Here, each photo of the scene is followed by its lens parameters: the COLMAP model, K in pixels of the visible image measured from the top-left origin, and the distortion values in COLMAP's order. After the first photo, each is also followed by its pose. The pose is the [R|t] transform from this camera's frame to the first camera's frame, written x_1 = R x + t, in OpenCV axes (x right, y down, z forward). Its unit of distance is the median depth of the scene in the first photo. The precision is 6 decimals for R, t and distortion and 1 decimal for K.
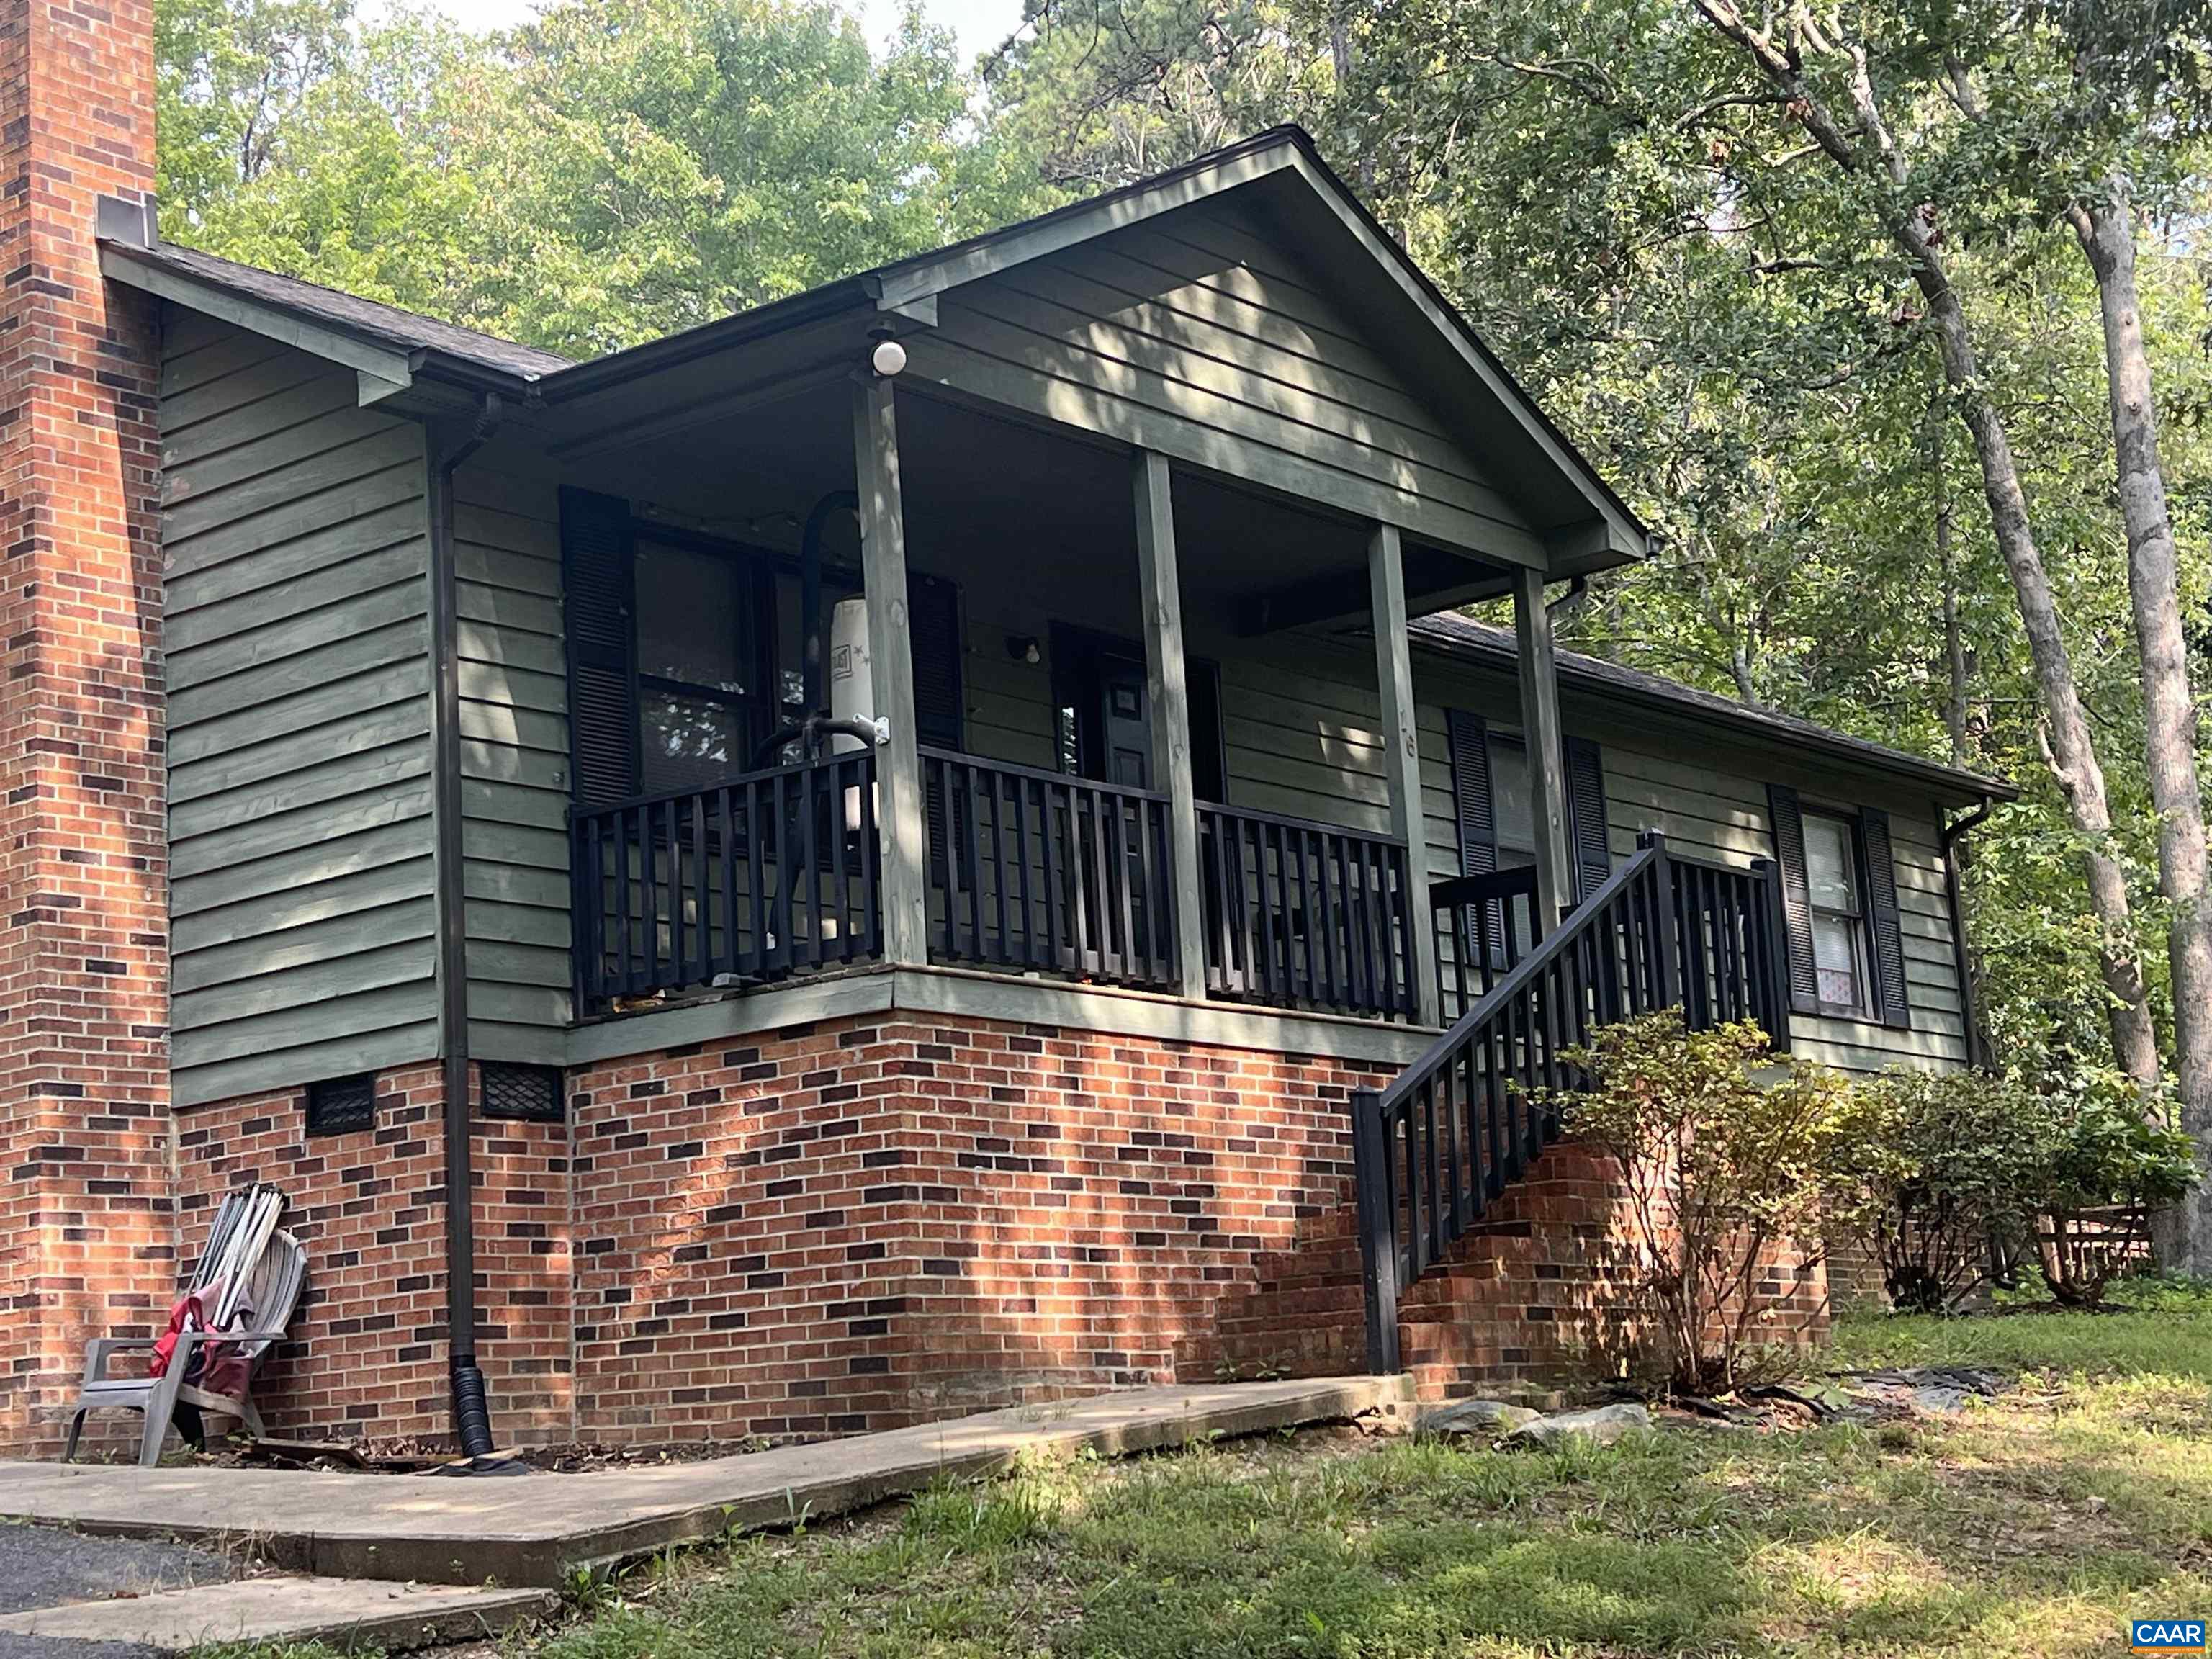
lens RADIAL K [[3441.9, 0, 1104.6], [0, 3441.9, 894.8], [0, 0, 1]] dist [0.187696, -0.765521]
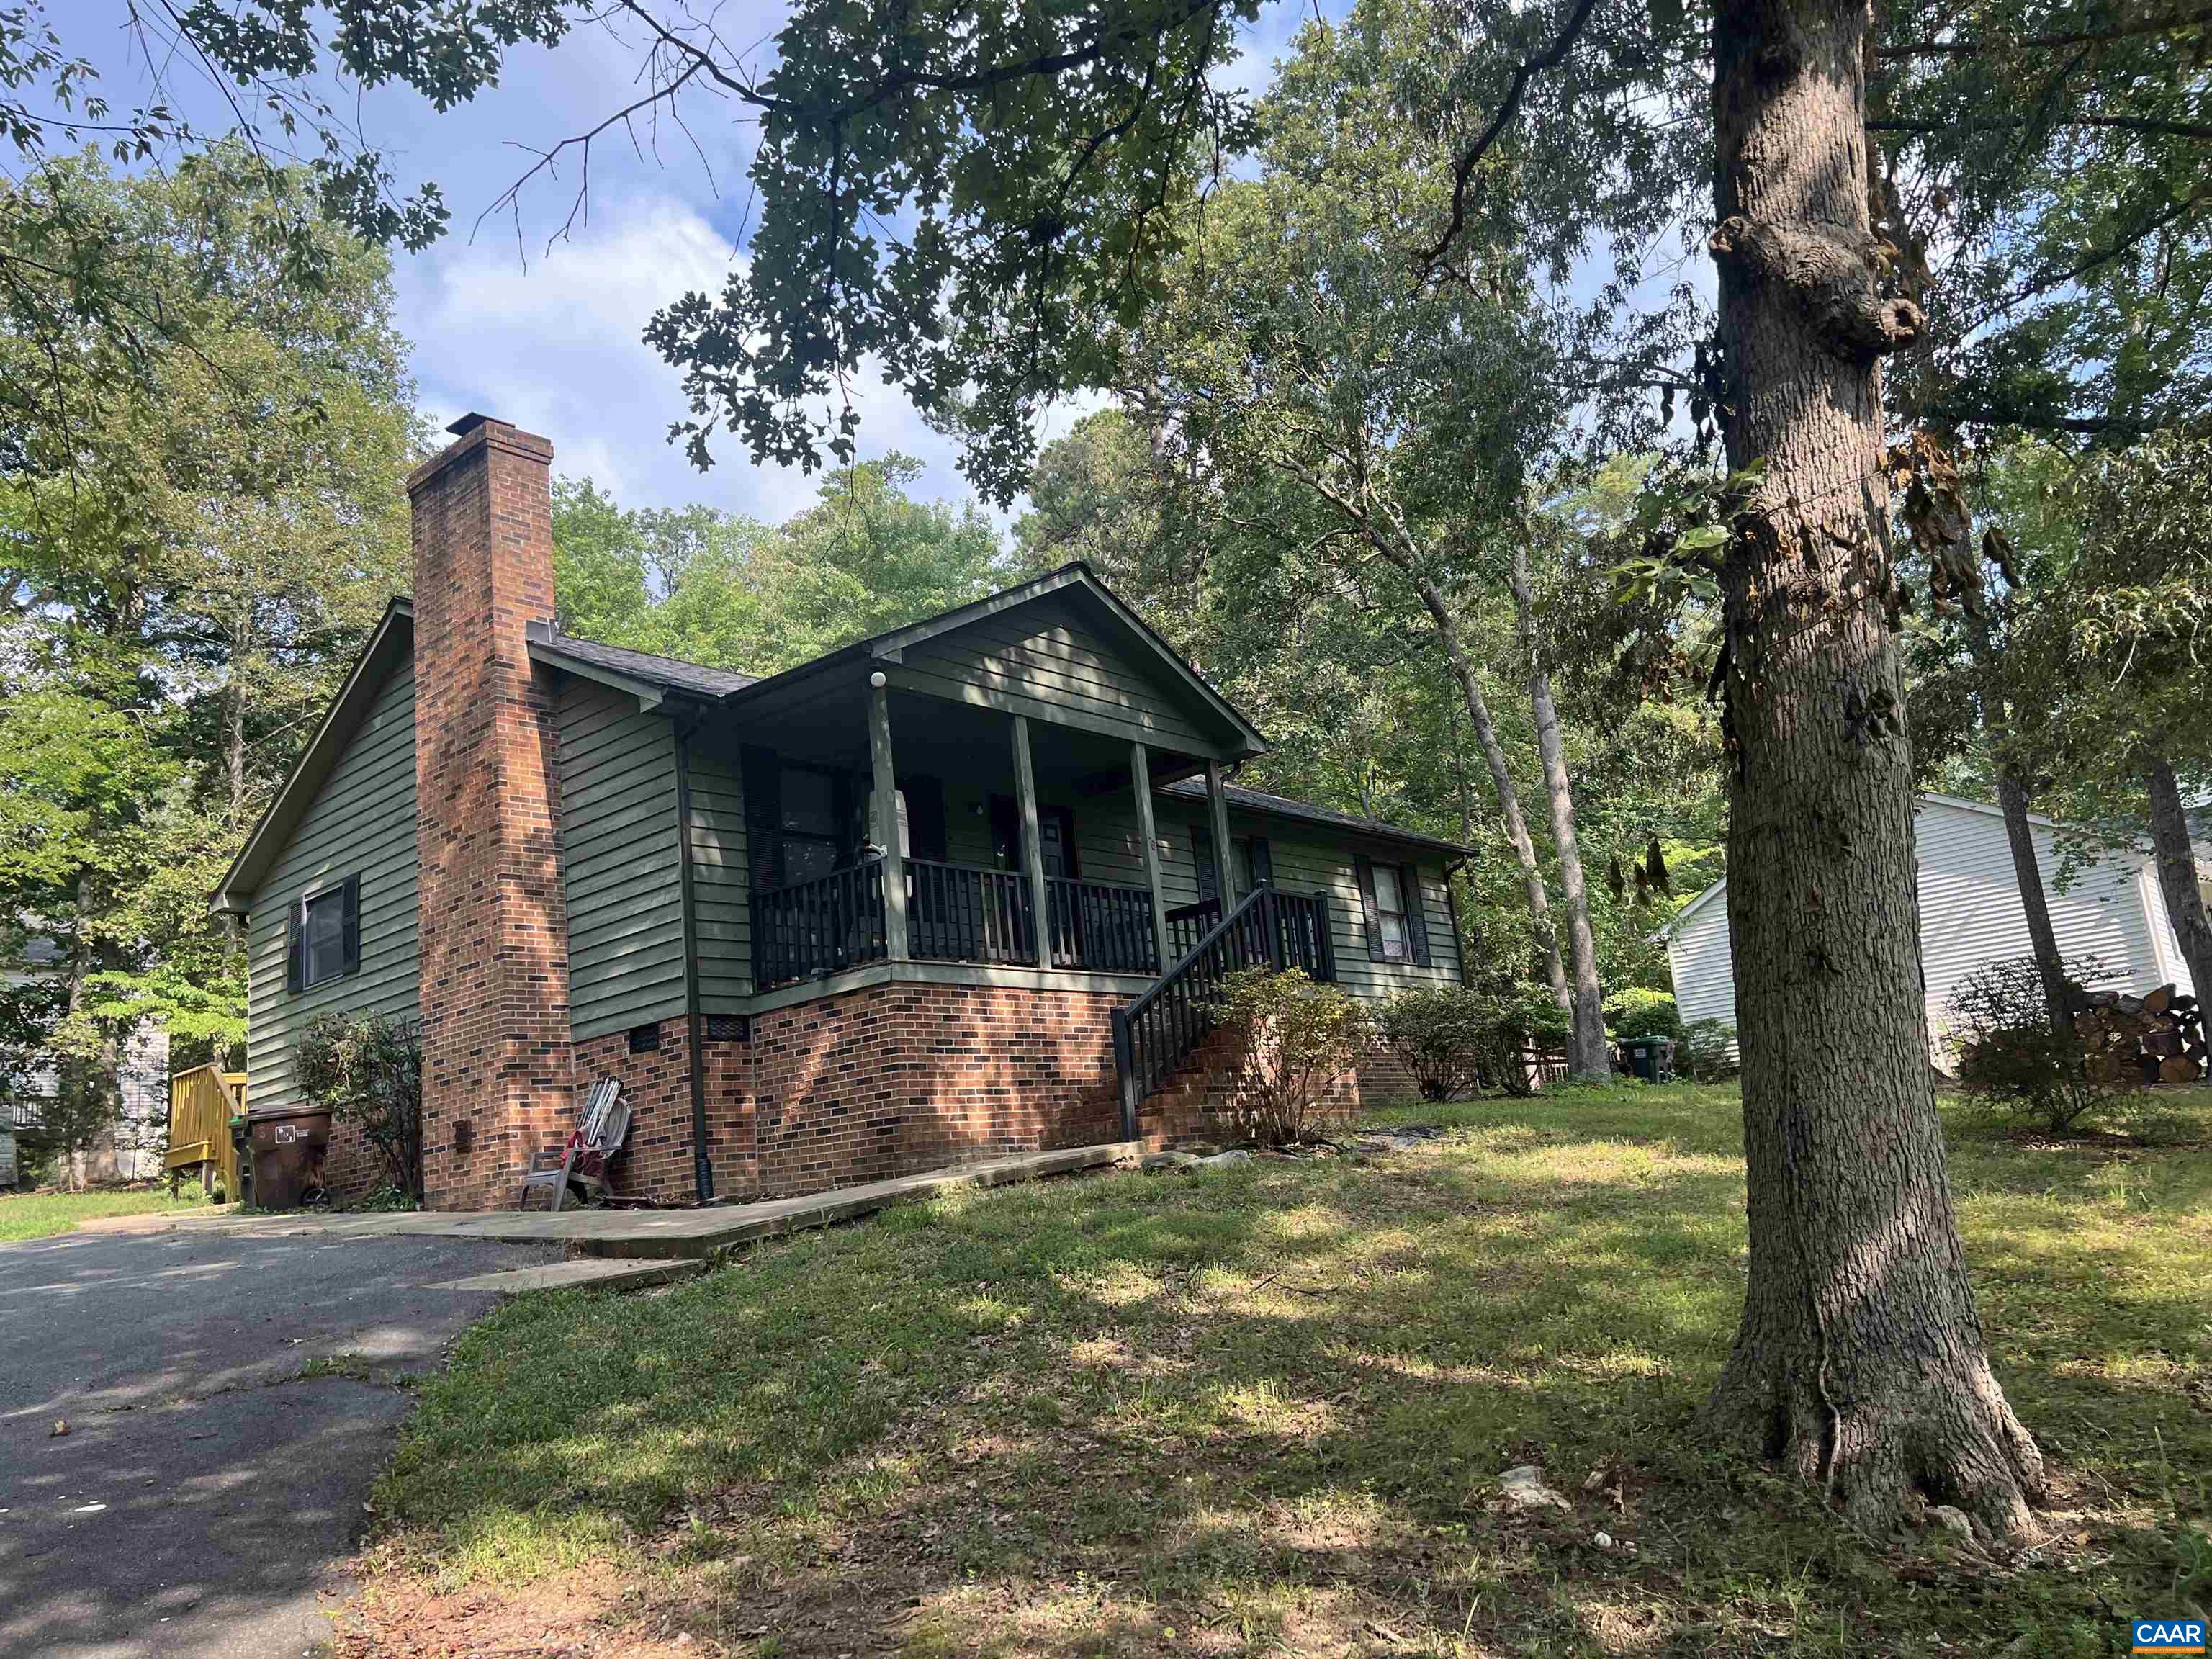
lens RADIAL K [[1748.4, 0, 1249.1], [0, 1748.4, 844.7], [0, 0, 1]] dist [0.186053, -0.439004]
pose [[0.998410, -0.047159, -0.030875, 0.190039], [0.045950, 0.998191, -0.038768, 0.001272], [0.032648, 0.037288, 0.998771, -0.085478]]
